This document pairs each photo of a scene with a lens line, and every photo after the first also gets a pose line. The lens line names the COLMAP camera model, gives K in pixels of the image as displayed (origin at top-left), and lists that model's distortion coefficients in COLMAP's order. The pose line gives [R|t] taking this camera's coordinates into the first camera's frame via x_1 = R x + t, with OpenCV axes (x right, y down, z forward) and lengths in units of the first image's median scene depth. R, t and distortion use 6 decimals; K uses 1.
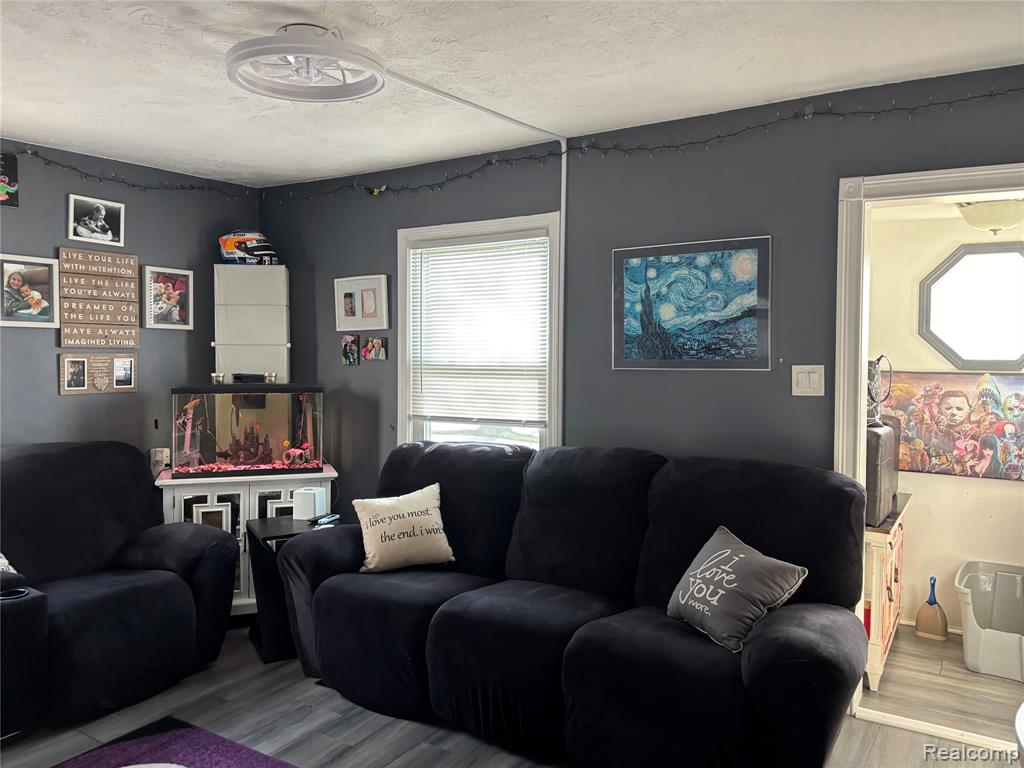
lens RADIAL K [[794.9, 0, 508.6], [0, 794.9, 387.4], [0, 0, 1]] dist [0.042627, -0.062167]
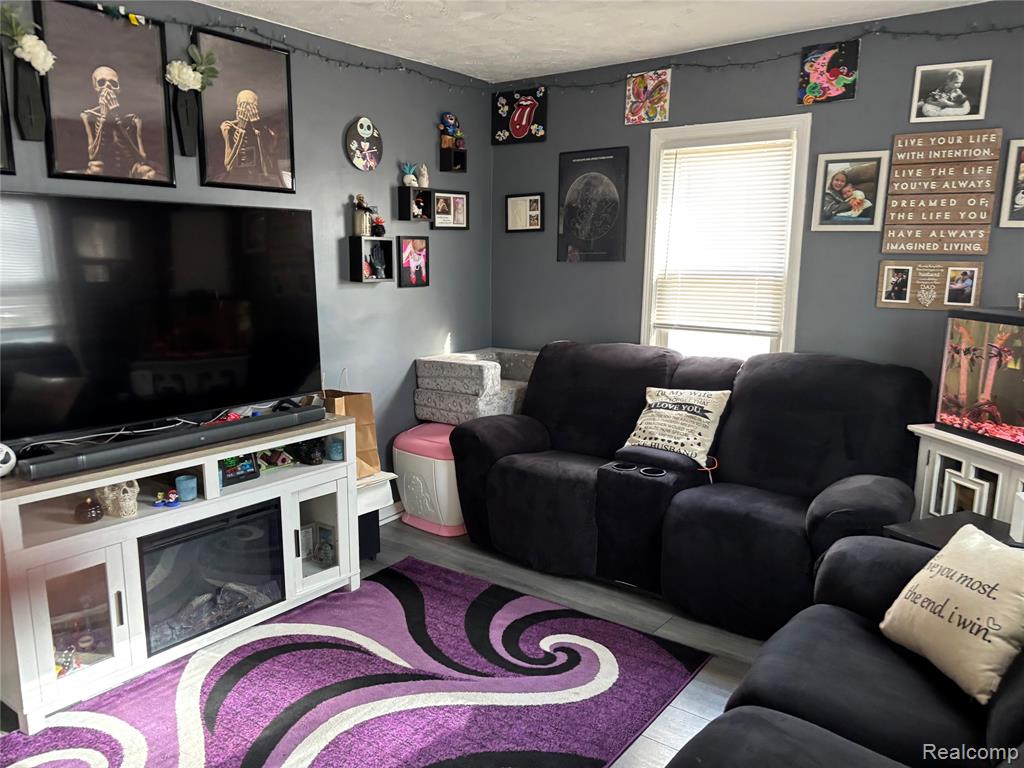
lens RADIAL K [[794.9, 0, 508.6], [0, 794.9, 387.4], [0, 0, 1]] dist [0.042627, -0.062167]
pose [[-0.051908, 0.176665, -0.982901, 0.348598], [-0.044431, 0.982845, 0.179002, -0.043549], [0.997663, 0.052963, -0.043168, 0.626007]]
